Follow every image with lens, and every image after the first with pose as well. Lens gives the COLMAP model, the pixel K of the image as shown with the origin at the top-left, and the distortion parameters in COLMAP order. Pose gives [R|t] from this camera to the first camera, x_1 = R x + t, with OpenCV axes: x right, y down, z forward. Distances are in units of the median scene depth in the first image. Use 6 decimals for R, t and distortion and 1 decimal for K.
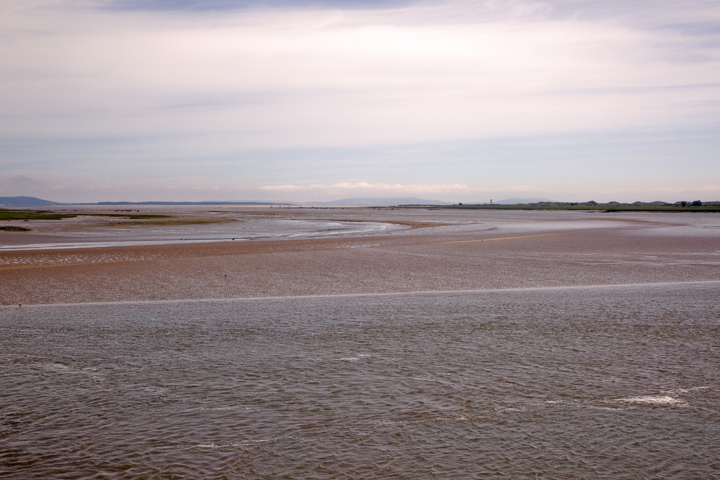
lens RADIAL K [[1138.7, 0, 360.0], [0, 1138.7, 239.9], [0, 0, 1]] dist [0.019727, 0.000000]
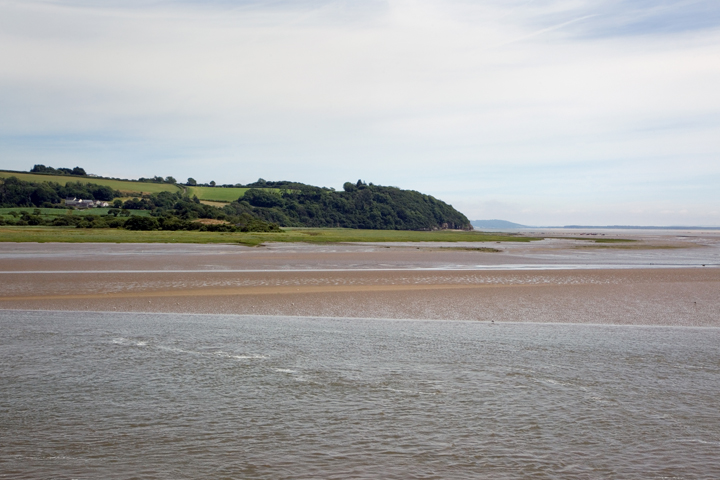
lens RADIAL K [[1138.7, 0, 359.9], [0, 1138.7, 239.3], [0, 0, 1]] dist [0.019727, 0.000000]
pose [[0.848746, 0.015618, -0.528571, 0.157491], [-0.027294, 0.999525, -0.014293, -0.000915], [0.528096, 0.026558, 0.848769, 0.026399]]
